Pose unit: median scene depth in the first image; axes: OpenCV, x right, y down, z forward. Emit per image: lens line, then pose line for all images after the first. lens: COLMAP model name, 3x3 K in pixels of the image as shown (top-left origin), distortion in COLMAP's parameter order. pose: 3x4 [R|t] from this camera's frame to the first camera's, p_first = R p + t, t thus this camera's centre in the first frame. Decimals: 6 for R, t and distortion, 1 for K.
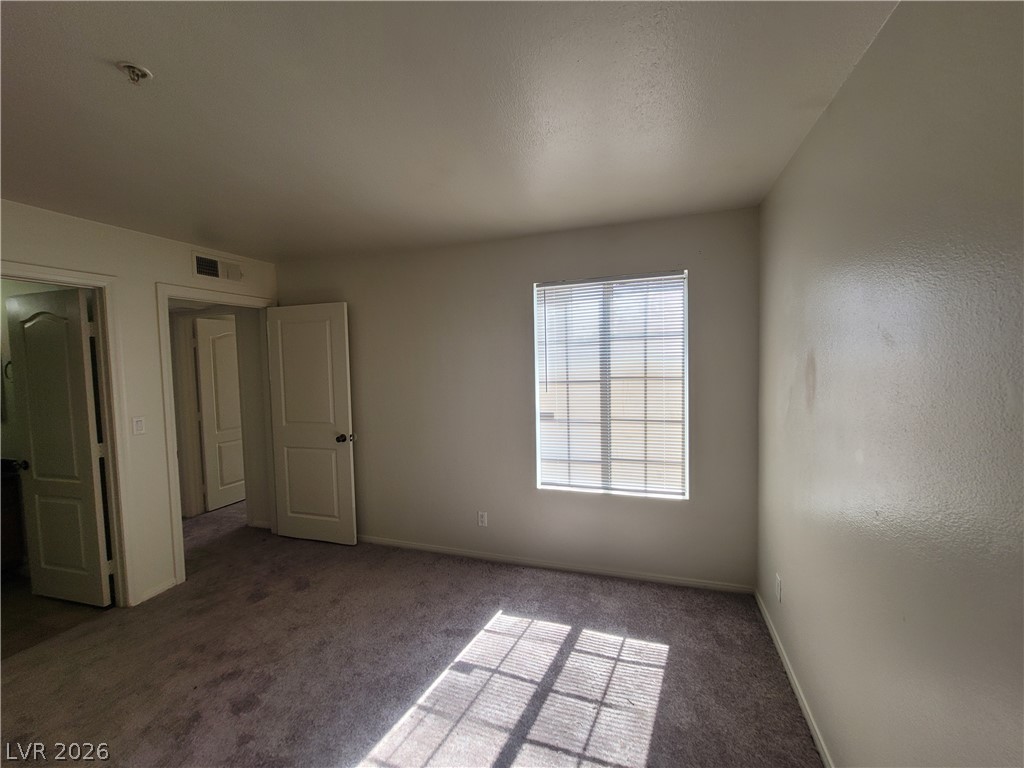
lens RADIAL K [[410.9, 0, 516.9], [0, 410.9, 384.0], [0, 0, 1]] dist [-0.009444, 0.000059]
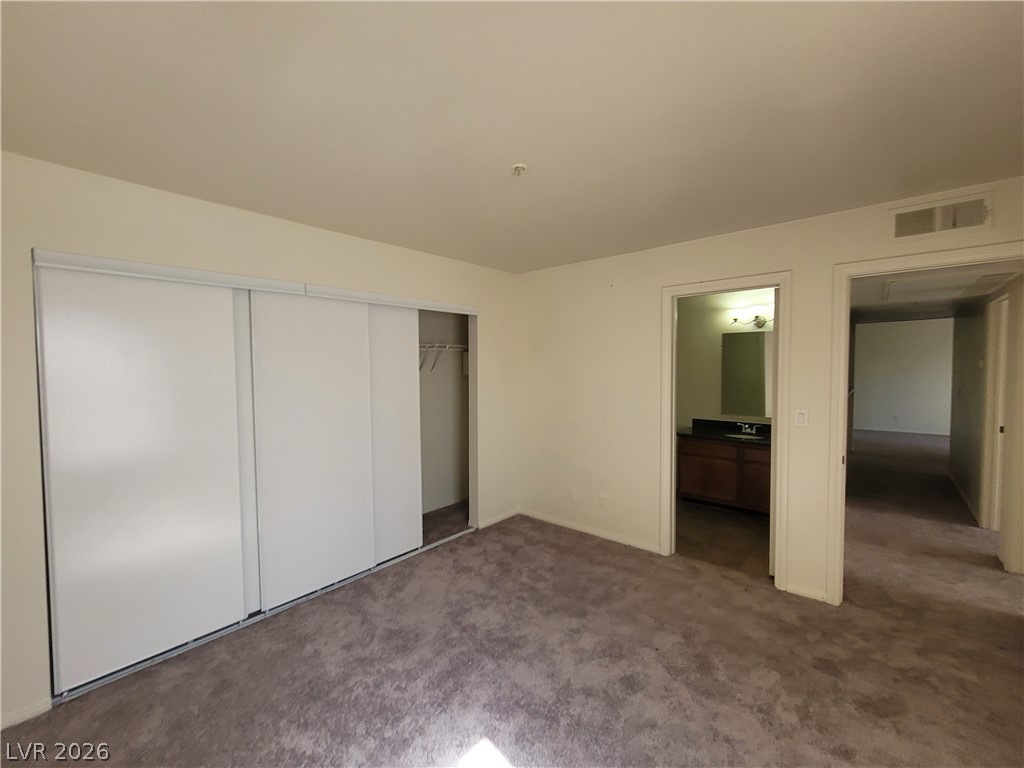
lens RADIAL K [[425.6, 0, 517.4], [0, 425.6, 385.8], [0, 0, 1]] dist [0.001063, 0.000171]
pose [[-0.373721, 0.067764, -0.925063, 0.273143], [-0.033478, 0.995692, 0.086462, -0.042938], [0.926937, 0.063282, -0.369843, 0.736214]]
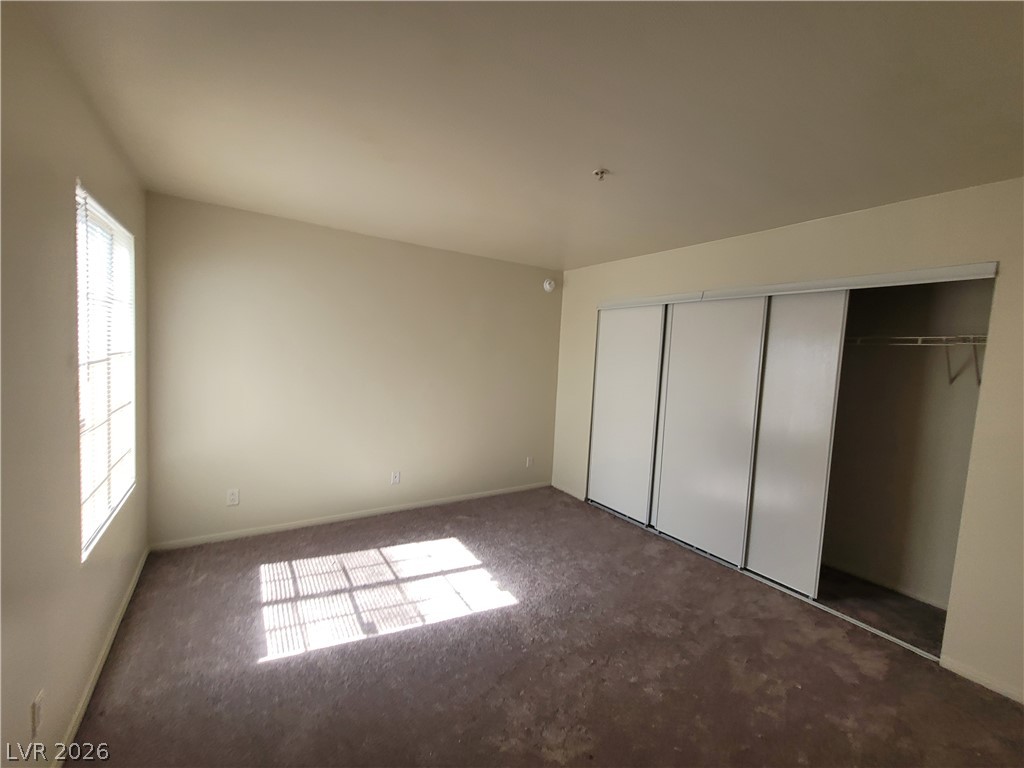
lens RADIAL K [[417.6, 0, 514.4], [0, 417.6, 379.8], [0, 0, 1]] dist [-0.008259, 0.000103]
pose [[-0.790106, -0.057829, 0.610237, -0.782536], [0.001055, 0.995410, 0.095696, -0.040513], [-0.612970, 0.076254, -0.786418, 1.172331]]
